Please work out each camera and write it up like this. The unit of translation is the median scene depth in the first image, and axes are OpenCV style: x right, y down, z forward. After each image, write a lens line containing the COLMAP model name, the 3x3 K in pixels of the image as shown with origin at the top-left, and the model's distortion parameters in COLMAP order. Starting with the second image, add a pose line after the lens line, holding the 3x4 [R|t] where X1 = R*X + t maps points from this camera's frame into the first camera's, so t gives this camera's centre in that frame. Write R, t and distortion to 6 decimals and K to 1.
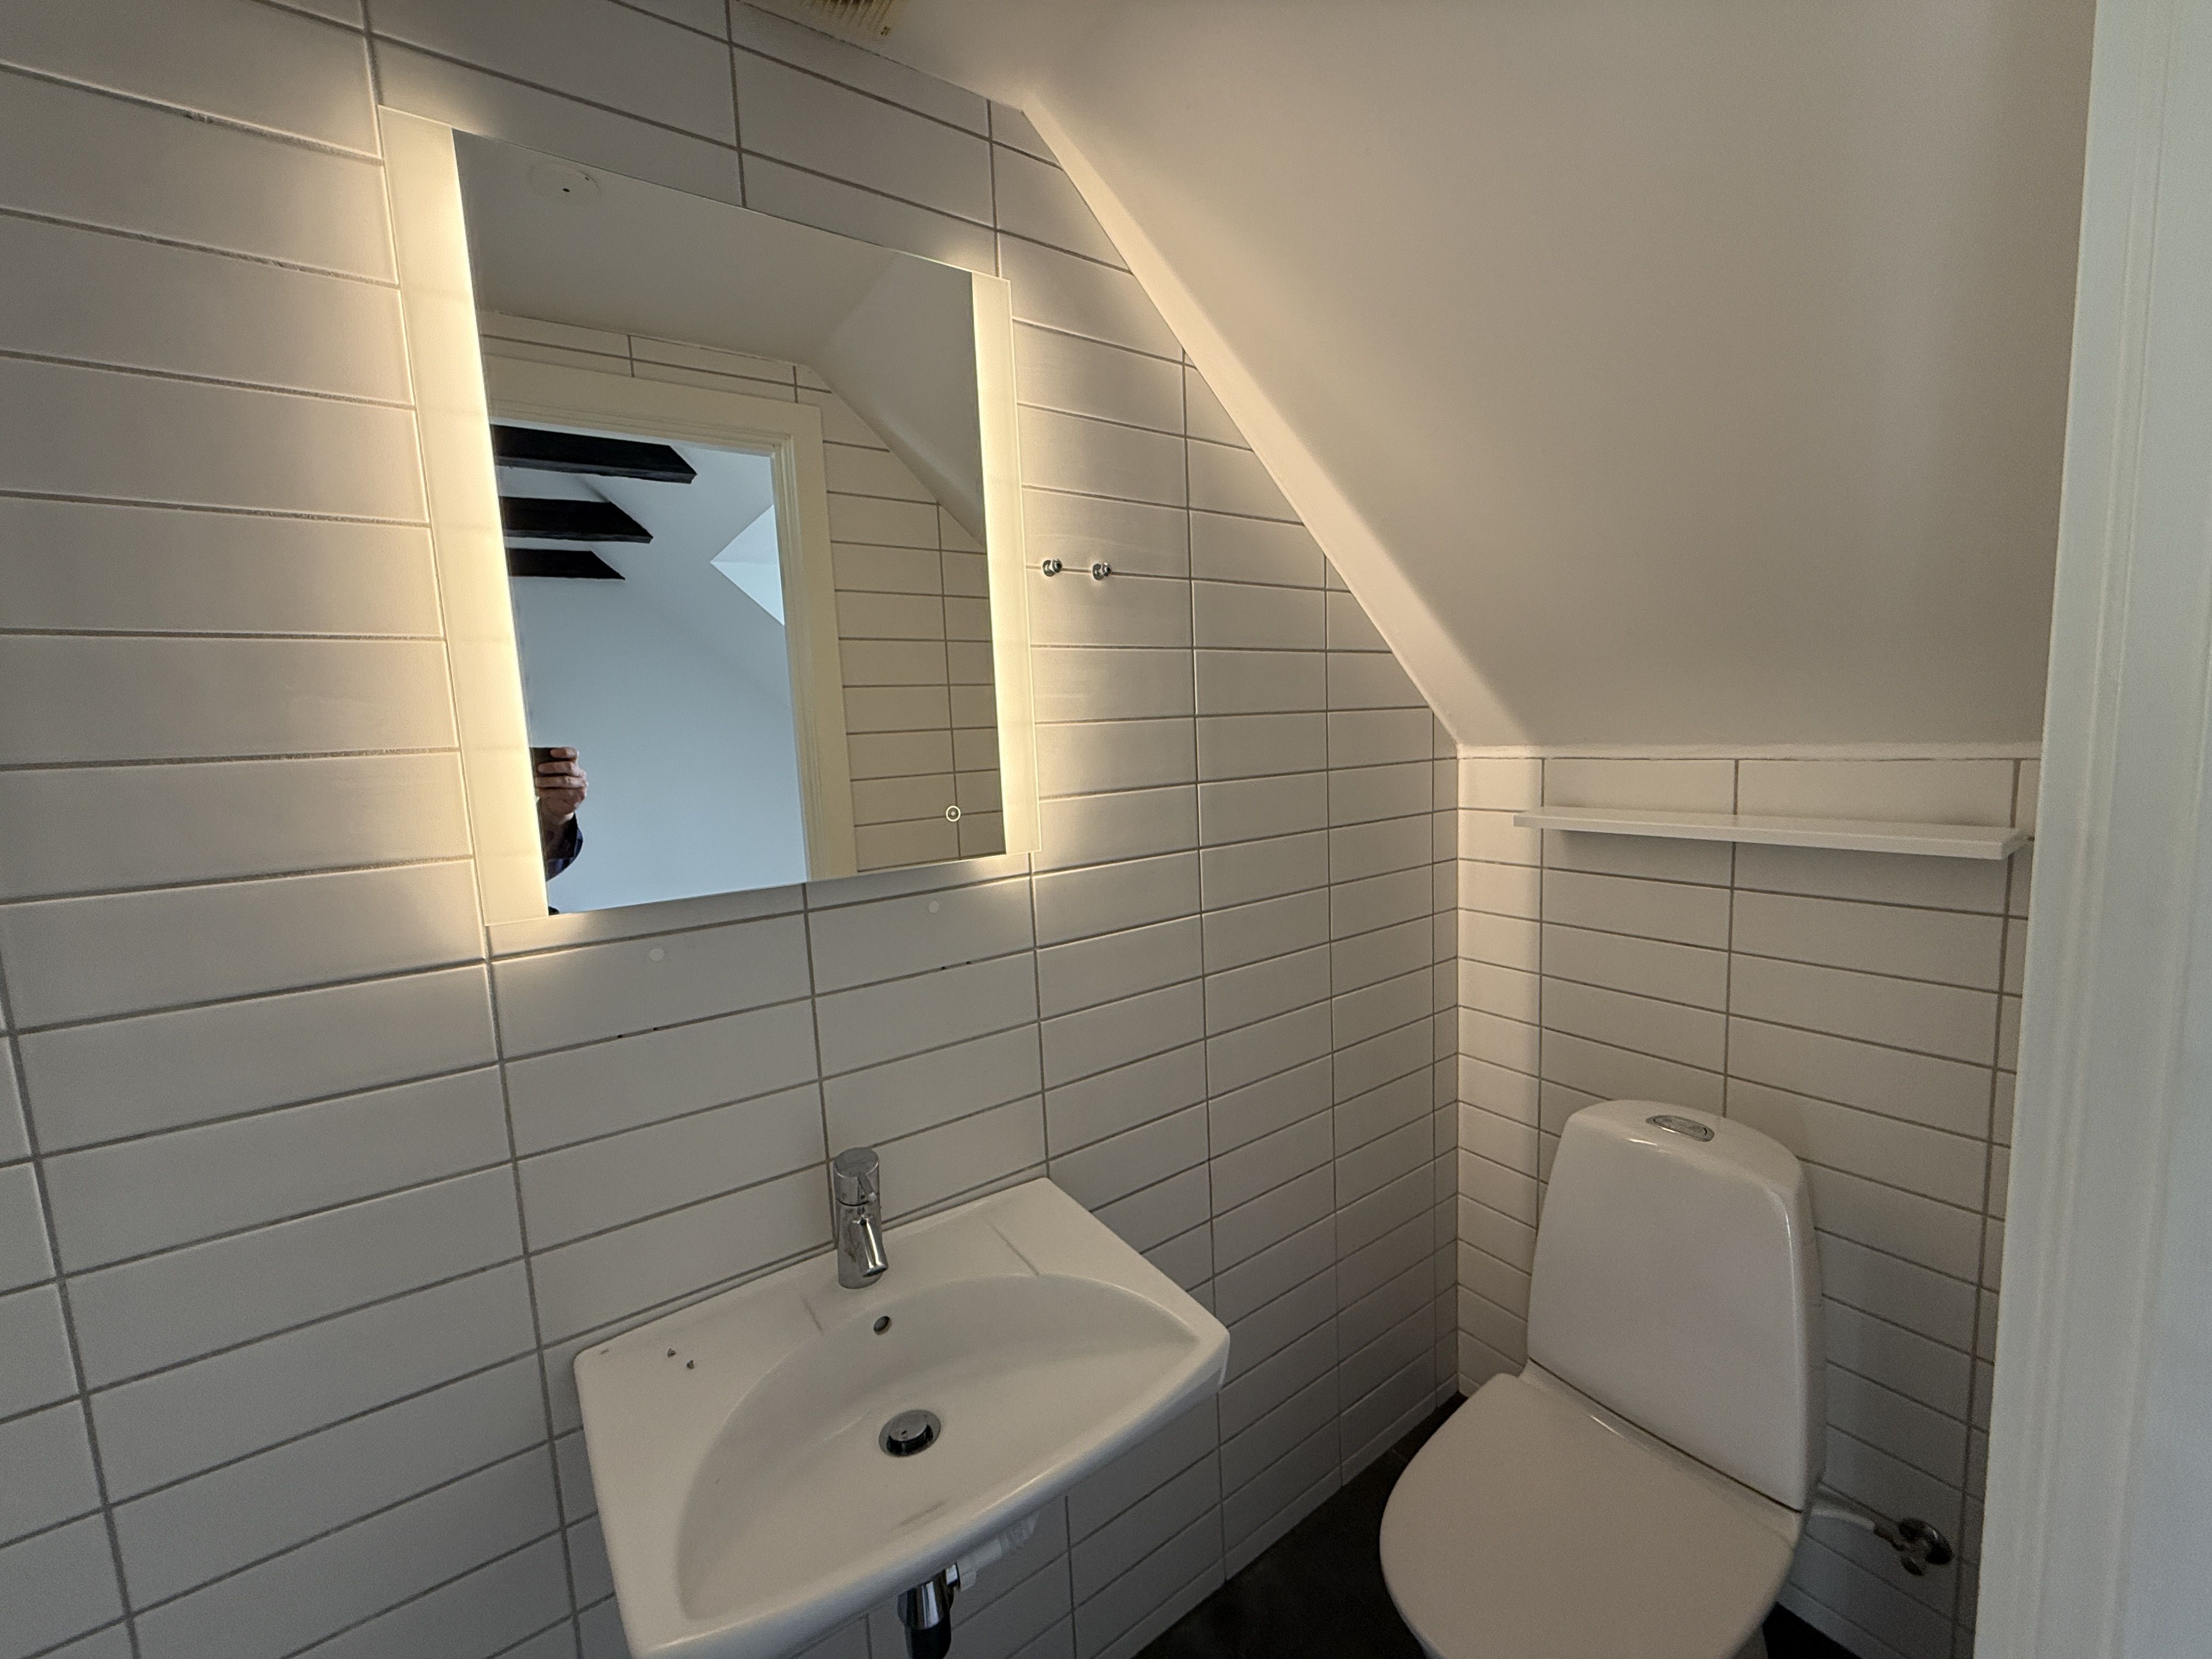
lens RADIAL K [[889.5, 0, 1104.7], [0, 889.5, 829.1], [0, 0, 1]] dist [0.001254, 0.000100]
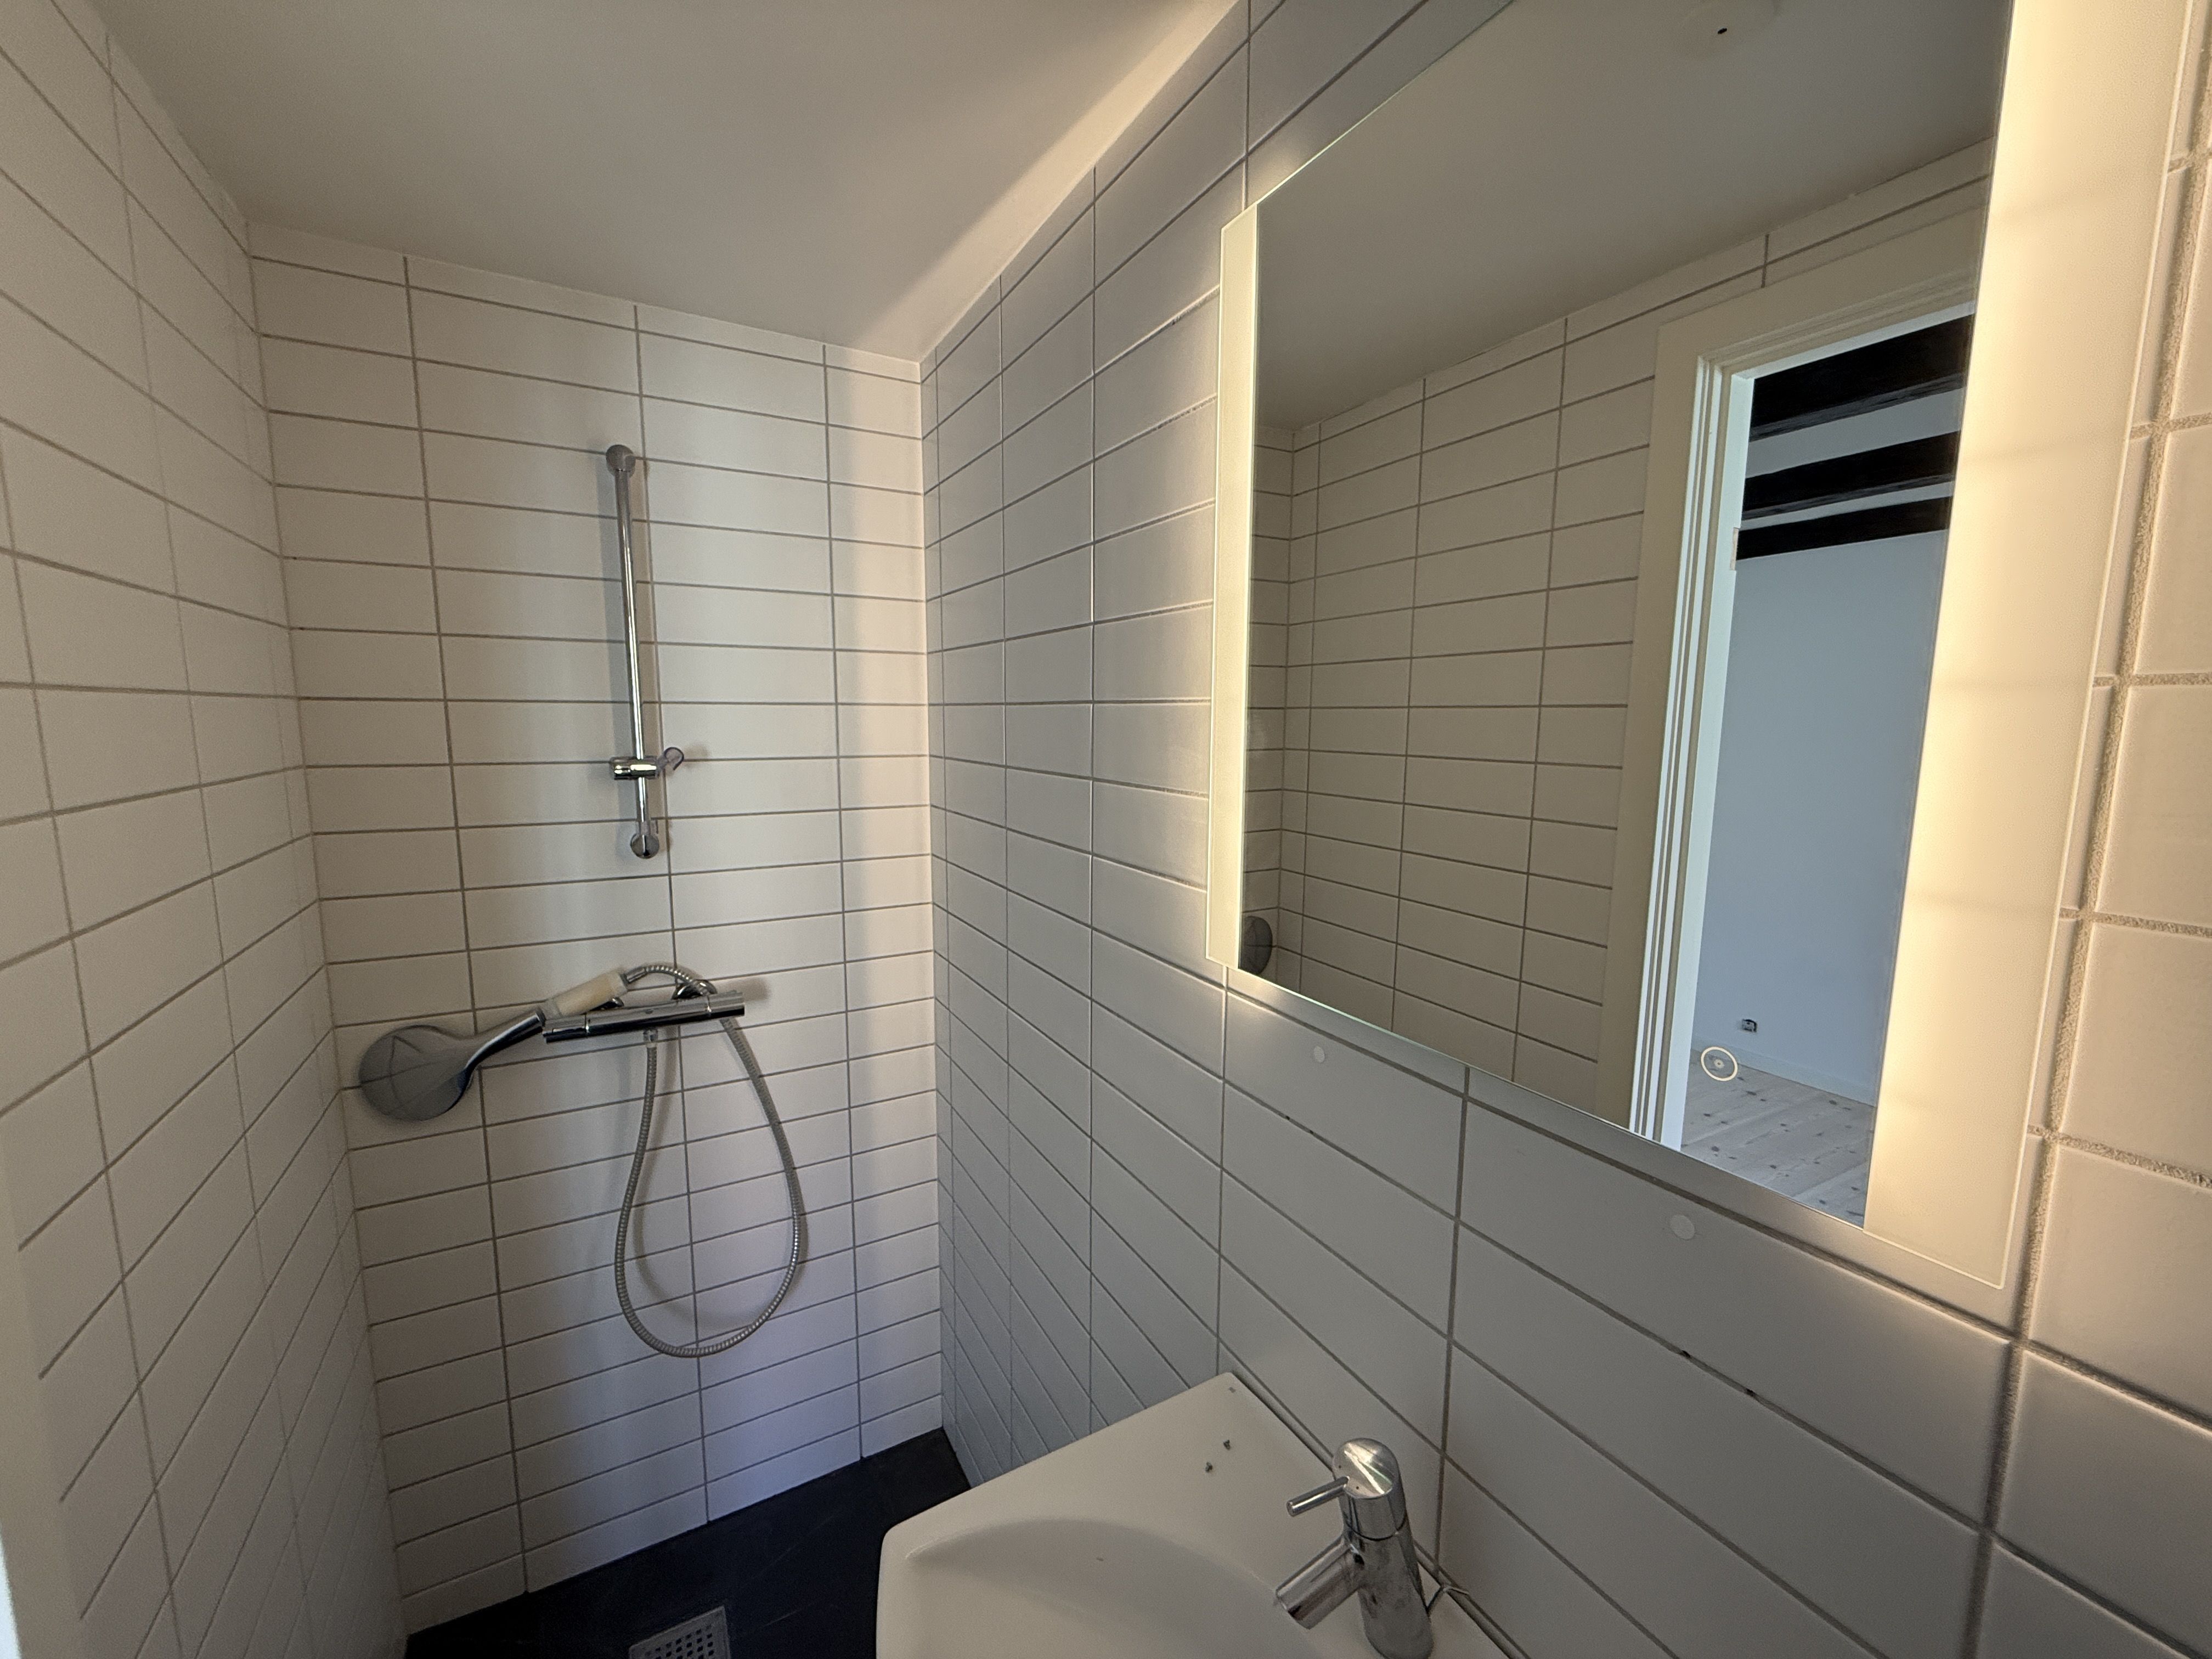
lens RADIAL K [[889.5, 0, 1105.3], [0, 889.5, 828.6], [0, 0, 1]] dist [0.001254, 0.000100]
pose [[-0.113494, 0.171378, -0.978646, 0.281539], [-0.117130, 0.975834, 0.184469, -0.177016], [0.986610, 0.135565, -0.090678, 0.704904]]
